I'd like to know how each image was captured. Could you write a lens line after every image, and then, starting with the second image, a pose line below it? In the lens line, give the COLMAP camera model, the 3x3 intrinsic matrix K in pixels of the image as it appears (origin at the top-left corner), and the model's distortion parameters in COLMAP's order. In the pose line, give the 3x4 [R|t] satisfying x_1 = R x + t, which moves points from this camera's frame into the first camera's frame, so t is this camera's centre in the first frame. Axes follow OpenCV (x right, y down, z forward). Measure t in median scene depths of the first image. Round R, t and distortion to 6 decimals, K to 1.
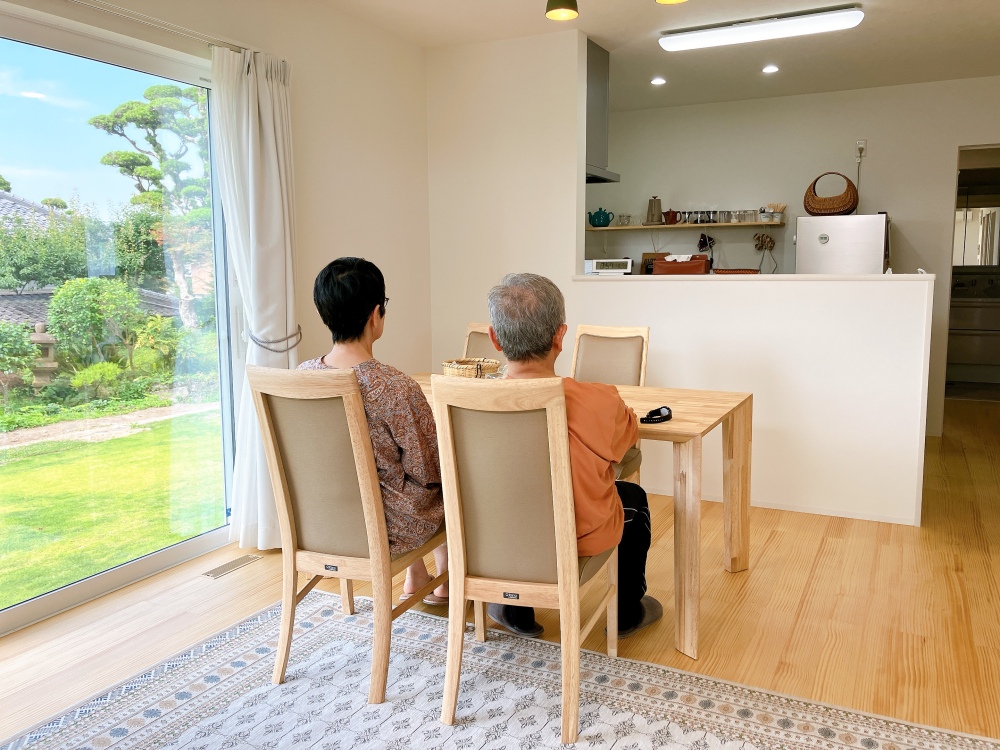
lens RADIAL K [[829.8, 0, 485.0], [0, 829.8, 372.8], [0, 0, 1]] dist [0.034612, 0.004985]
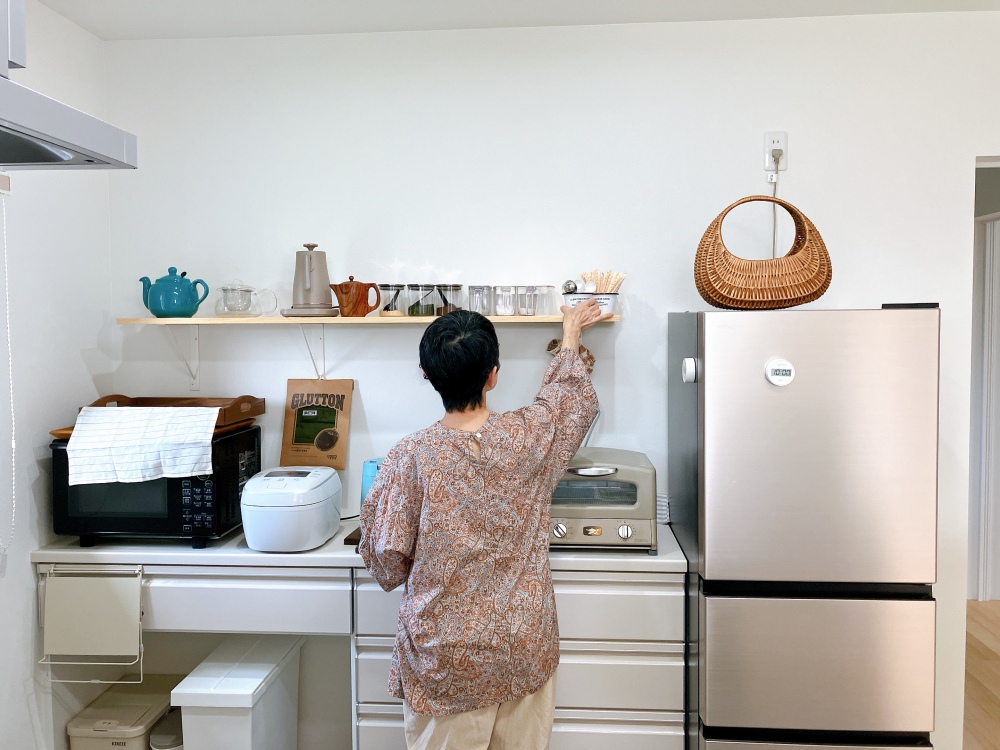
lens RADIAL K [[829.8, 0, 485.0], [0, 829.8, 372.8], [0, 0, 1]] dist [0.034612, 0.004985]
pose [[0.926266, -0.022071, 0.376223, 0.249651], [0.047288, 0.997200, -0.057924, -0.236745], [-0.373891, 0.071444, 0.924717, 1.159822]]
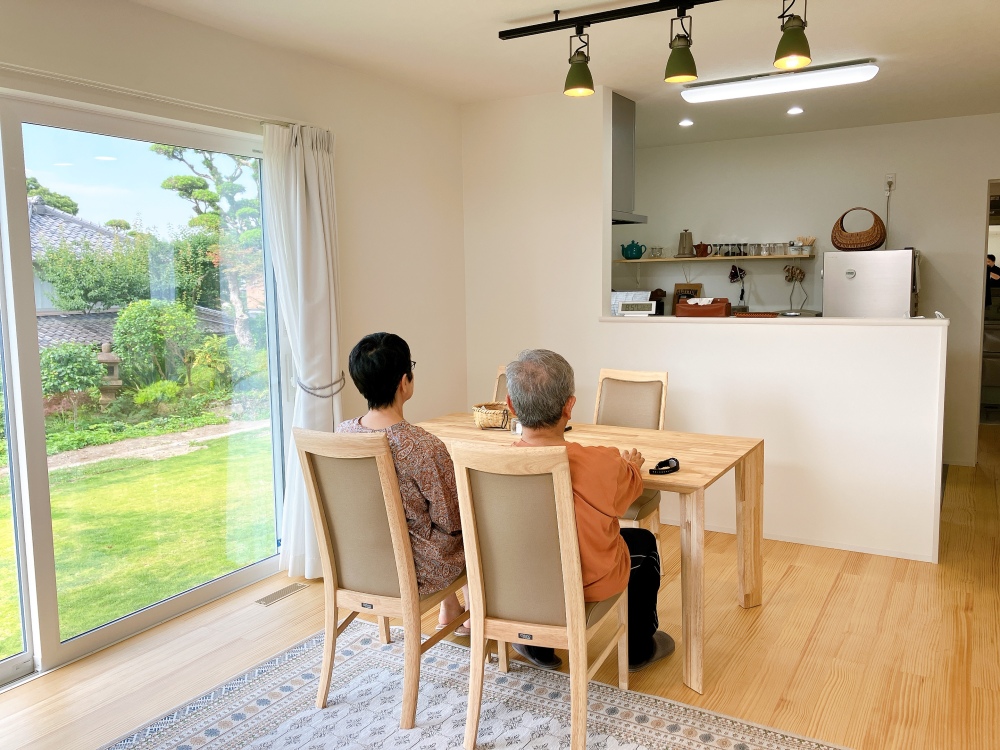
lens RADIAL K [[830.3, 0, 476.7], [0, 830.3, 374.7], [0, 0, 1]] dist [0.034975, 0.000148]
pose [[0.997670, -0.003415, -0.068139, 0.029912], [0.003010, 0.999977, -0.006051, -0.051966], [0.068158, 0.005832, 0.997658, -0.082744]]
